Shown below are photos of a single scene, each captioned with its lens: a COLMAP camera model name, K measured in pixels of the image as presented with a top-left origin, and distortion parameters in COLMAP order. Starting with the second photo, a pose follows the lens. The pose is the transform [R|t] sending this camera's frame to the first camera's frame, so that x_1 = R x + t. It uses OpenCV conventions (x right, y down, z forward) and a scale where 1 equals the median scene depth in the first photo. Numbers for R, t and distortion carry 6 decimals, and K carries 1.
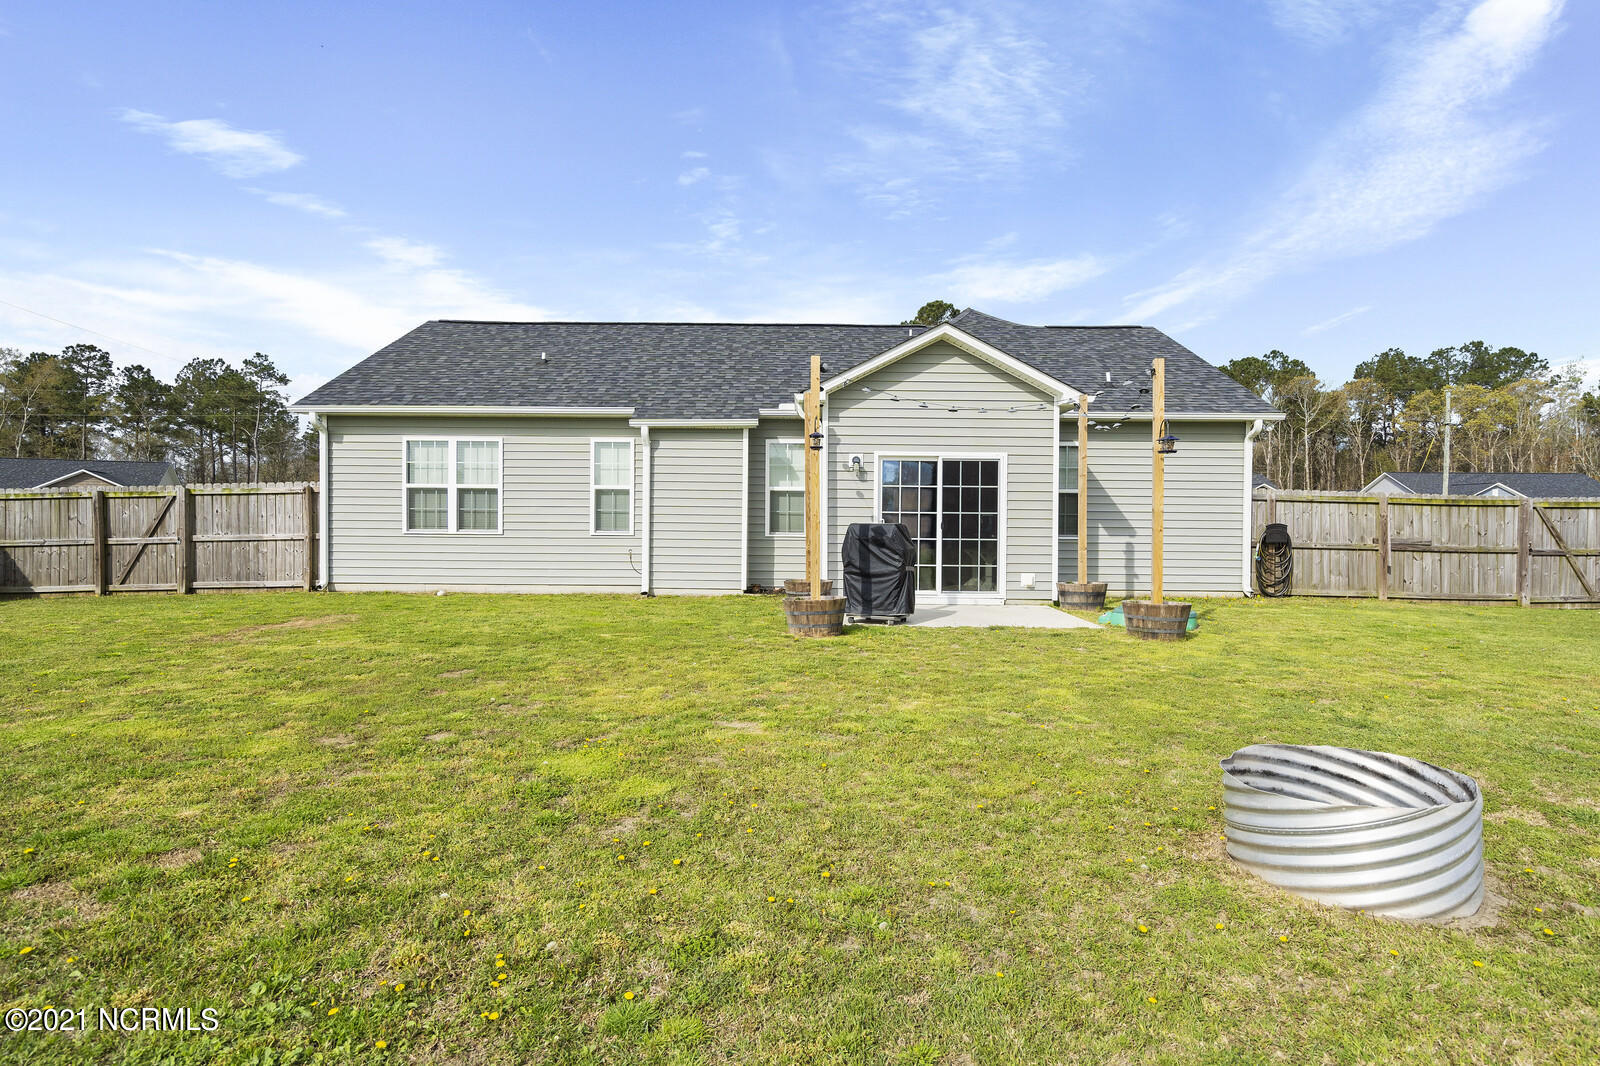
lens RADIAL K [[852.2, 0, 800.0], [0, 852.2, 533.0], [0, 0, 1]] dist [-0.000627, 0.000081]
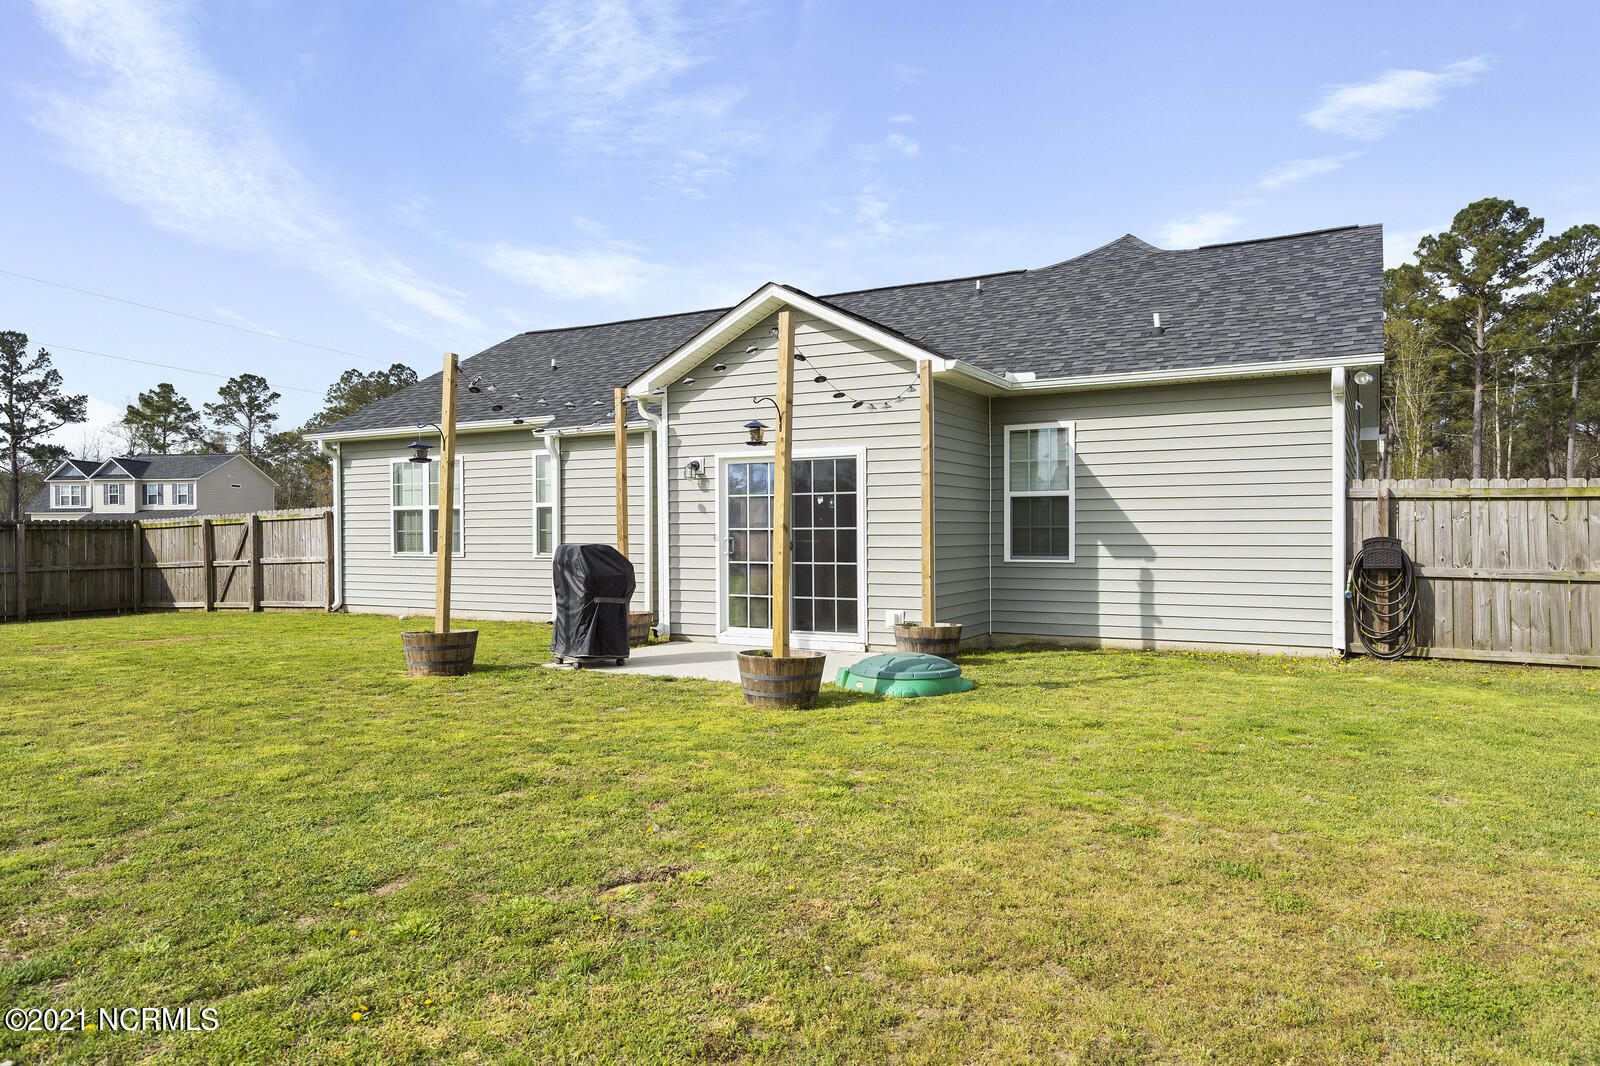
lens RADIAL K [[1062.3, 0, 800.0], [0, 1062.3, 533.0], [0, 0, 1]] dist [-0.005155, -0.002384]
pose [[0.874756, -0.012502, -0.484403, 0.554582], [0.004542, 0.999835, -0.017602, -0.002589], [0.484543, 0.013198, 0.874668, 0.145200]]
